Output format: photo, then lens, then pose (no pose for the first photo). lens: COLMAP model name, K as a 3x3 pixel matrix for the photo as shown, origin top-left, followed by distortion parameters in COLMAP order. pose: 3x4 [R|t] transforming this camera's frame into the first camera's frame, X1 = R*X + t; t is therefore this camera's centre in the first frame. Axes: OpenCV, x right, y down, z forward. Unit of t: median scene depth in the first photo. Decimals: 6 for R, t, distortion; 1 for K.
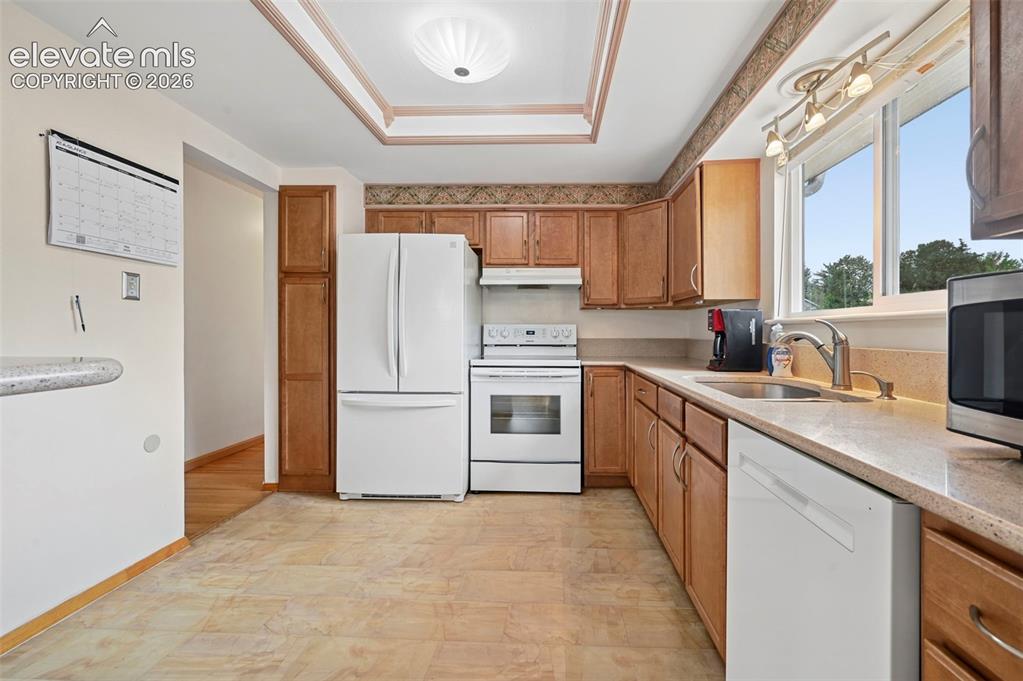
lens RADIAL K [[414.7, 0, 529.7], [0, 414.7, 330.9], [0, 0, 1]] dist [-0.000489, 0.000031]
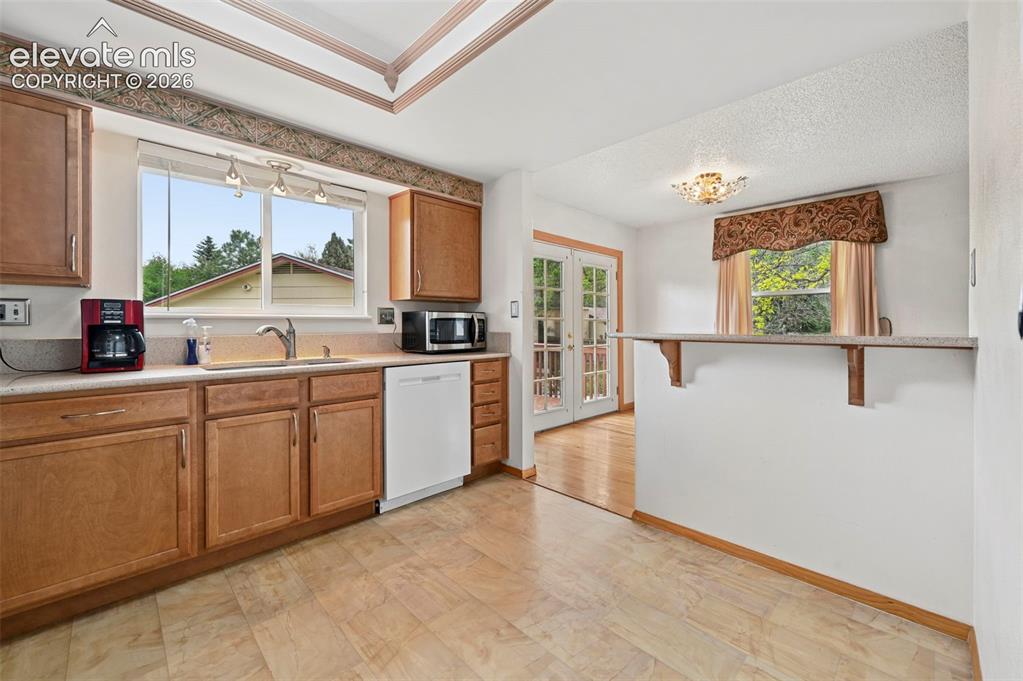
lens RADIAL K [[414.7, 0, 539.0], [0, 414.7, 326.5], [0, 0, 1]] dist [-0.000489, 0.000031]
pose [[-0.748211, -0.005306, 0.663439, -0.951039], [-0.001796, 0.999981, 0.005972, -0.002345], [-0.663458, 0.003277, -0.748206, 1.354178]]
